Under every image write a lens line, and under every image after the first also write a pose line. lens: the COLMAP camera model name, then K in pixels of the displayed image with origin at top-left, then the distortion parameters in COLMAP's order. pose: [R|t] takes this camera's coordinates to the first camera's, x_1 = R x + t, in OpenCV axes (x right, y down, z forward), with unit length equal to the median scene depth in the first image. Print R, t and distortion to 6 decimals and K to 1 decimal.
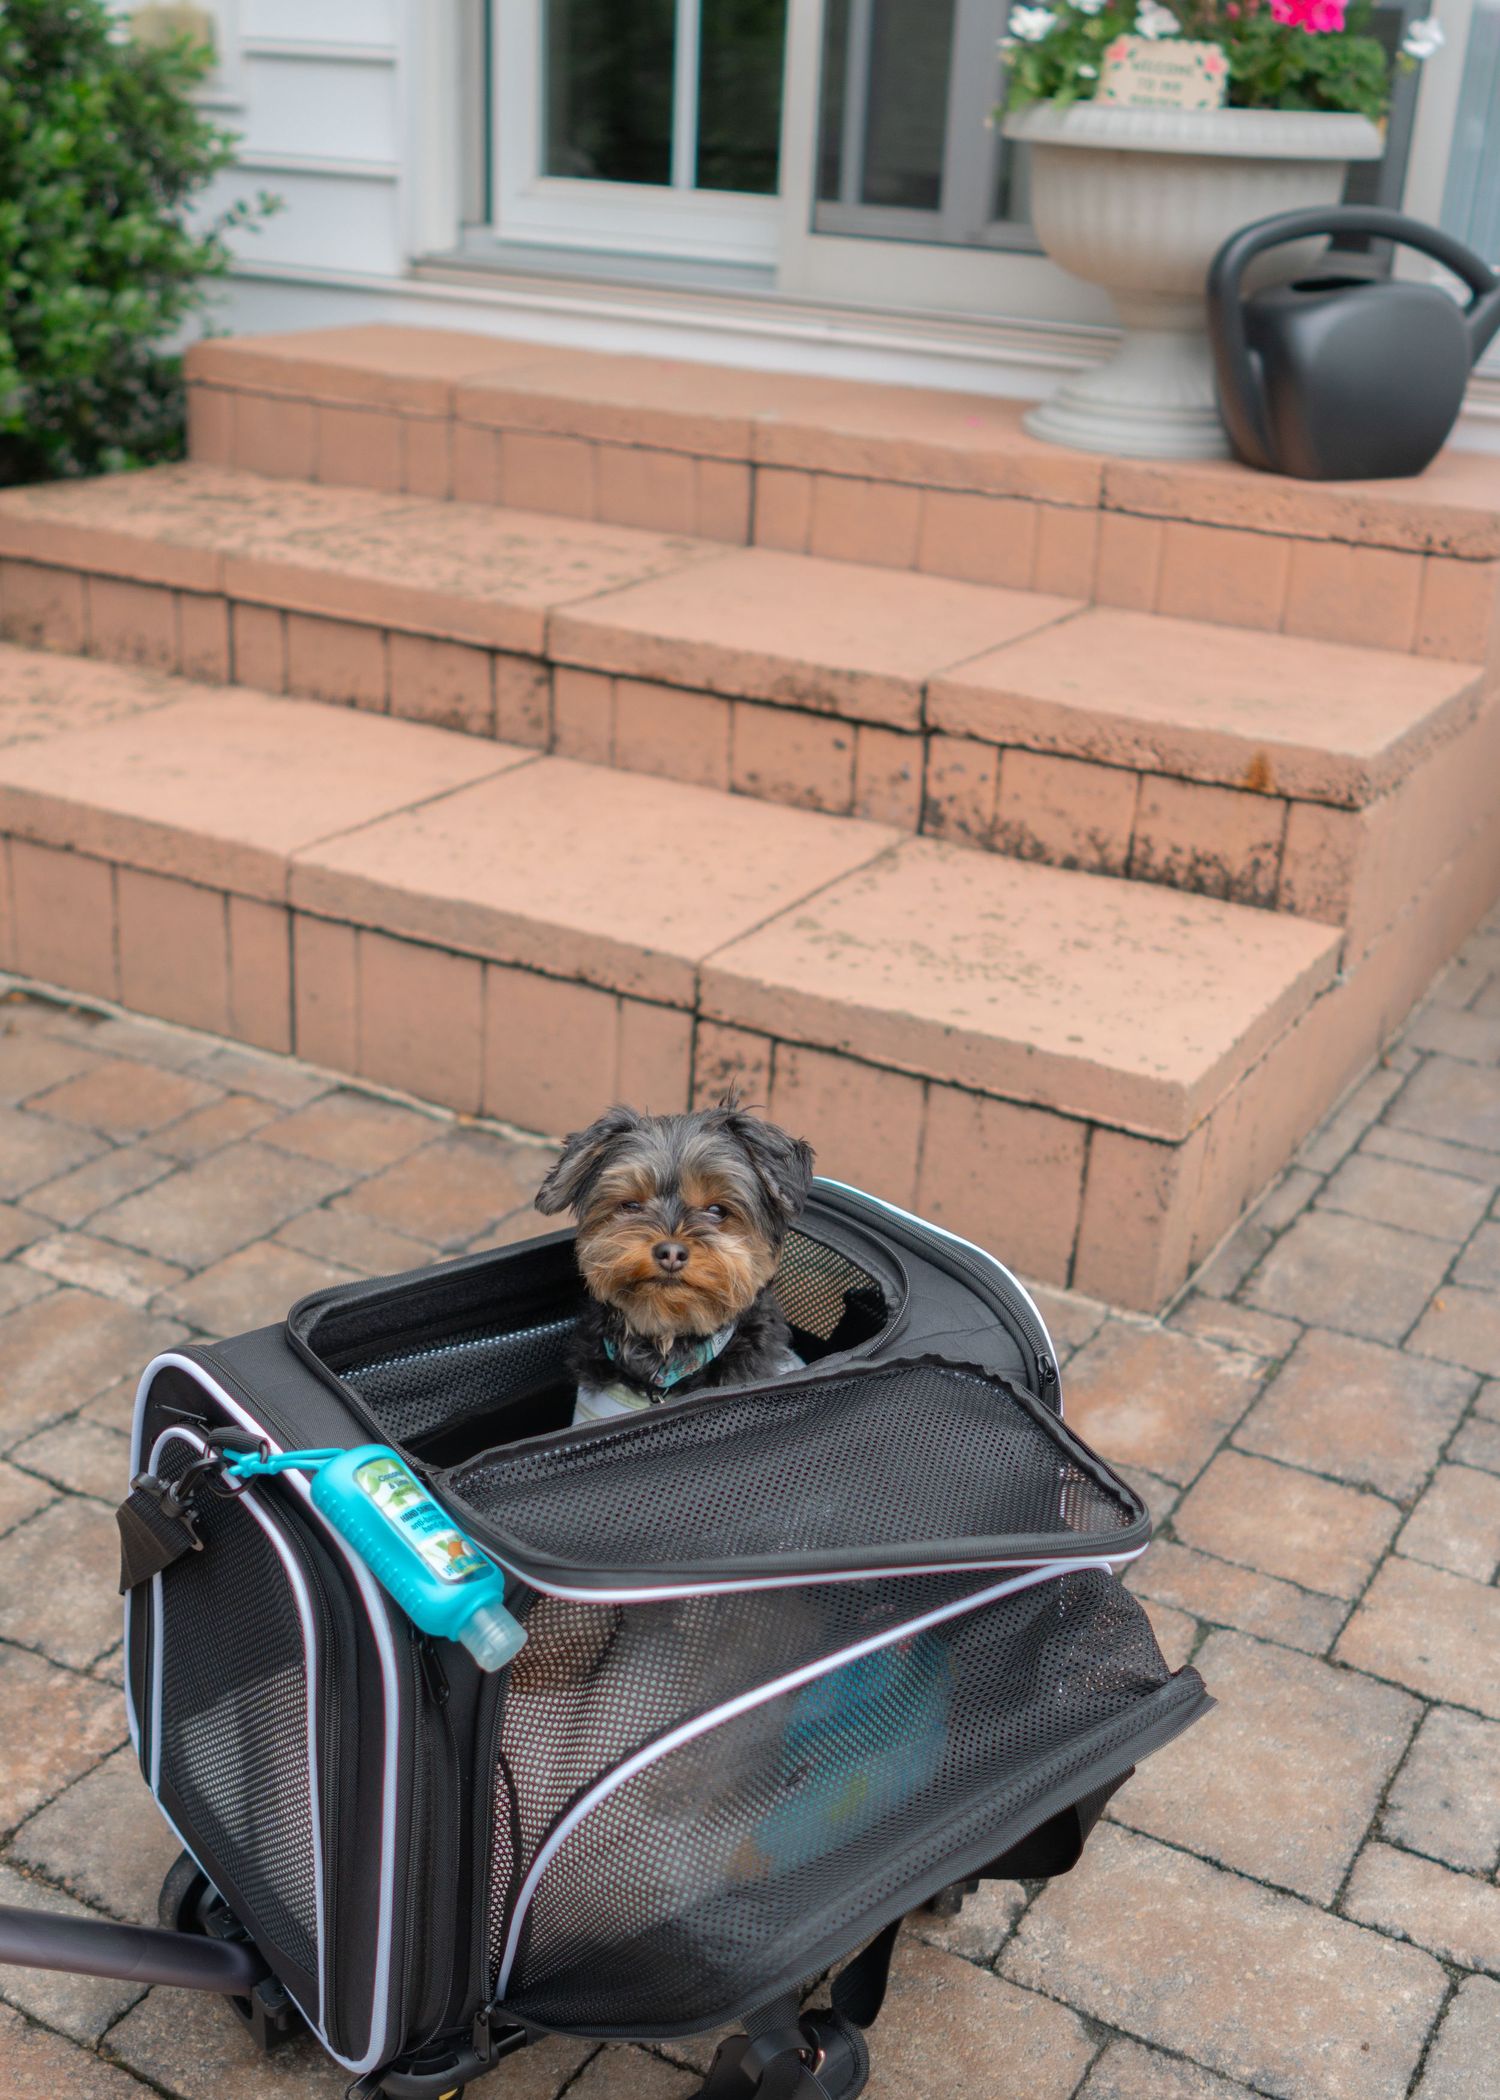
lens RADIAL K [[2378.4, 0, 752.0], [0, 2378.4, 1021.9], [0, 0, 1]] dist [-0.023751, -0.037395]
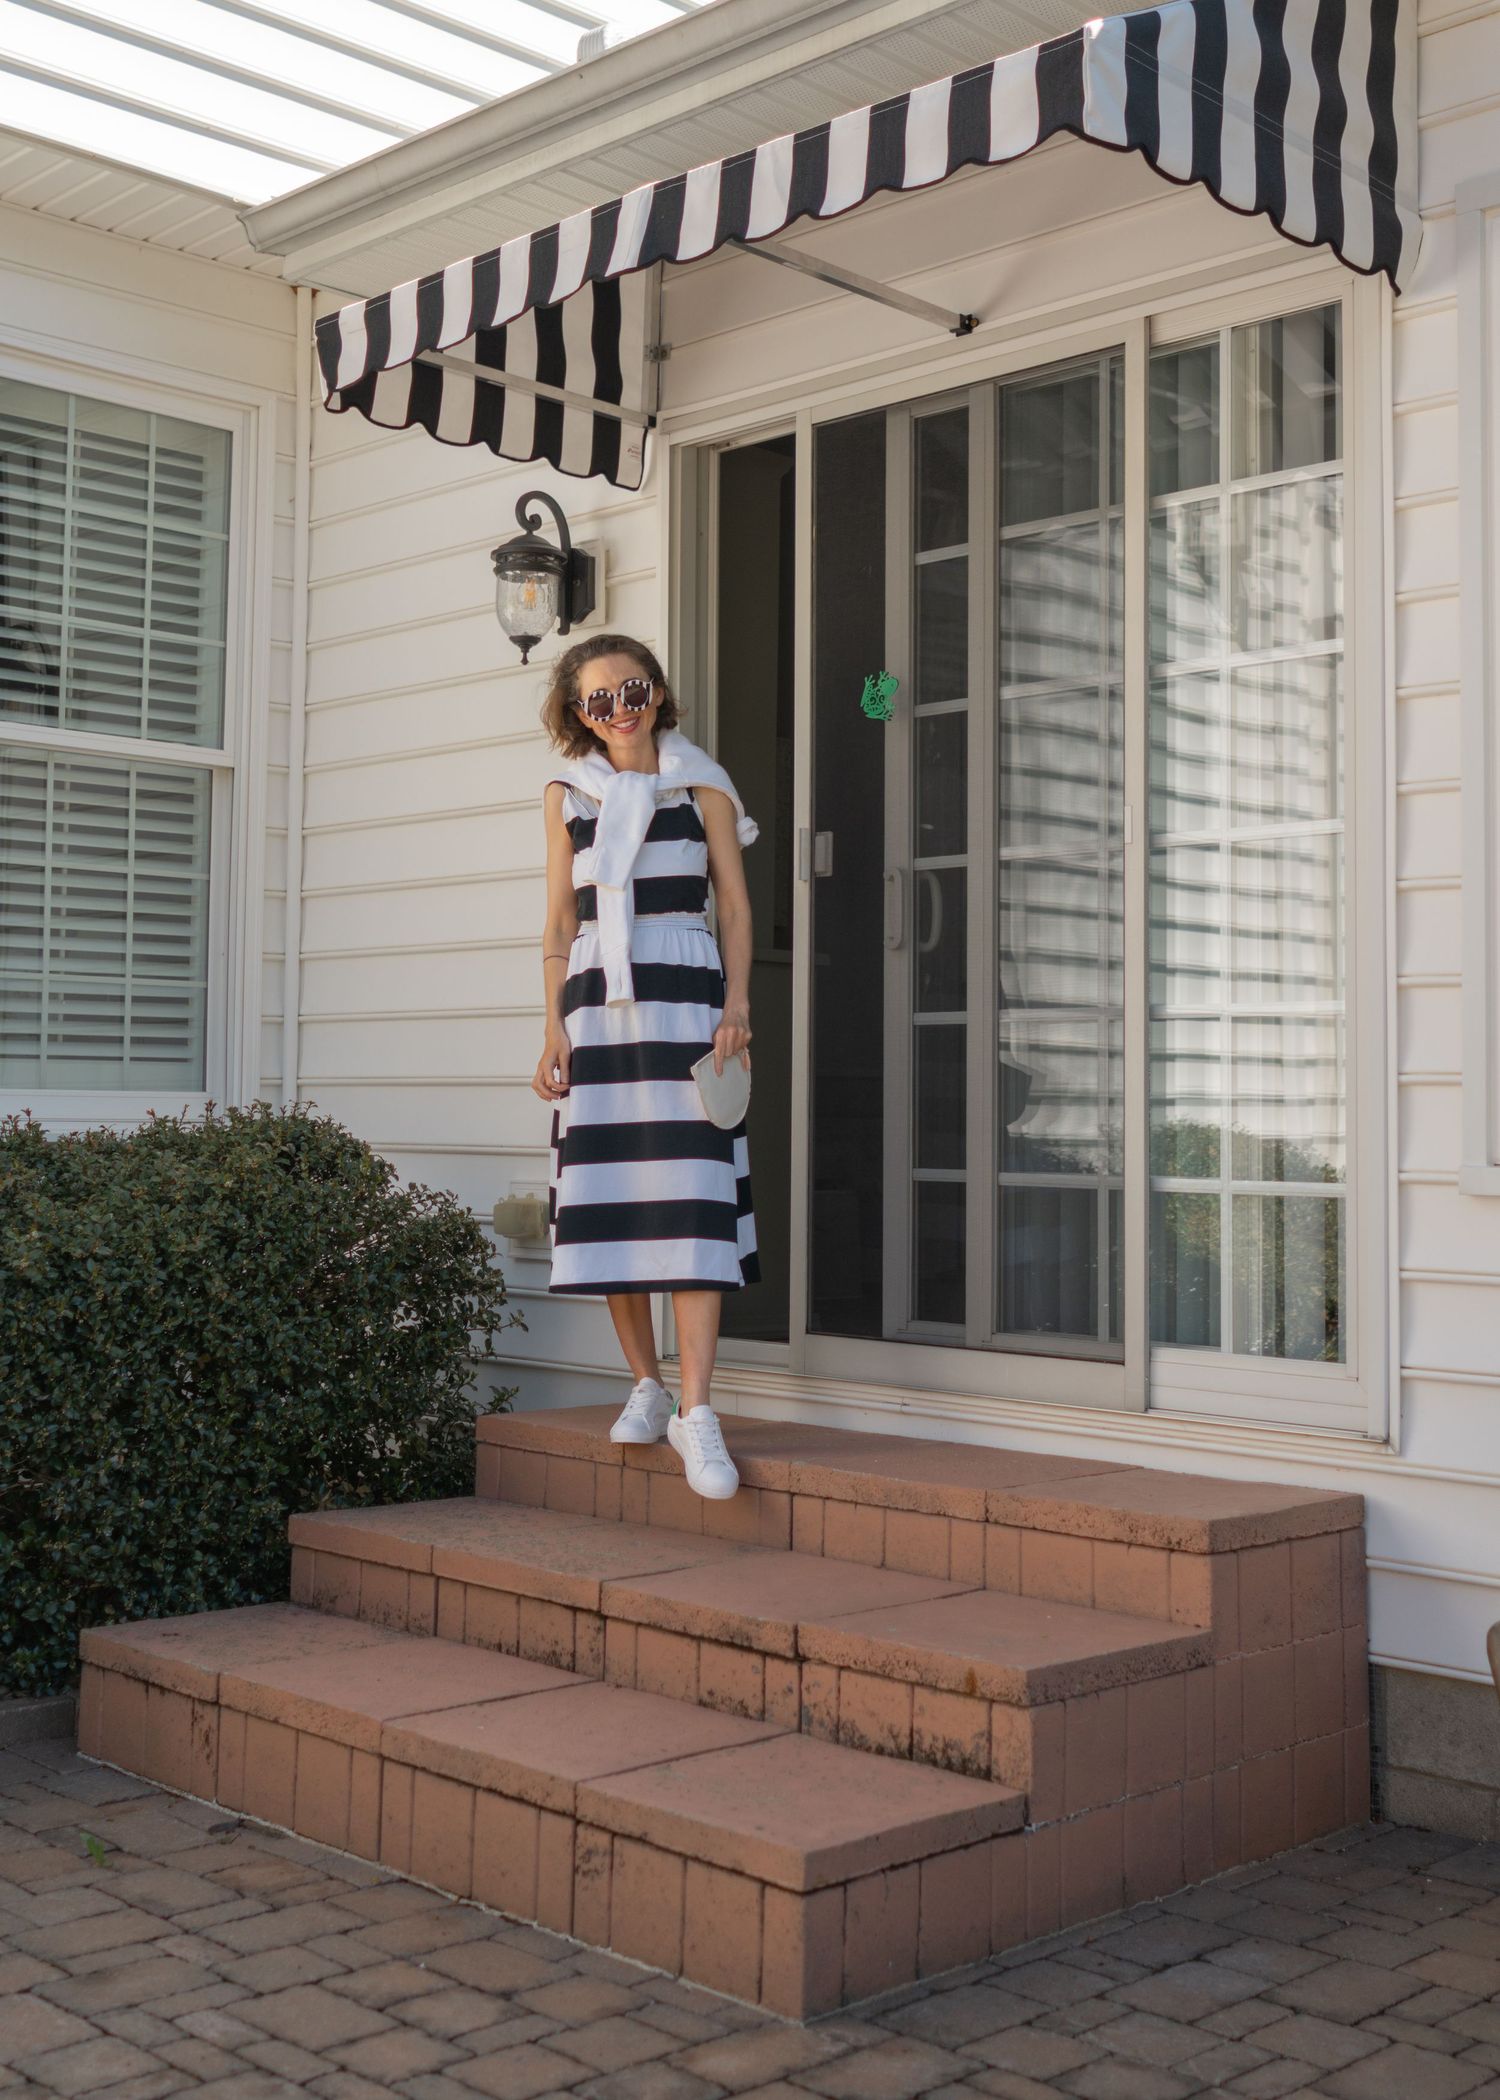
lens RADIAL K [[2378.4, 0, 752.0], [0, 2378.4, 1021.9], [0, 0, 1]] dist [-0.023751, -0.037395]
pose [[0.963956, -0.041954, -0.262734, 0.470483], [-0.078144, 0.899294, -0.430306, 0.169517], [0.254328, 0.435327, 0.863602, -0.497011]]
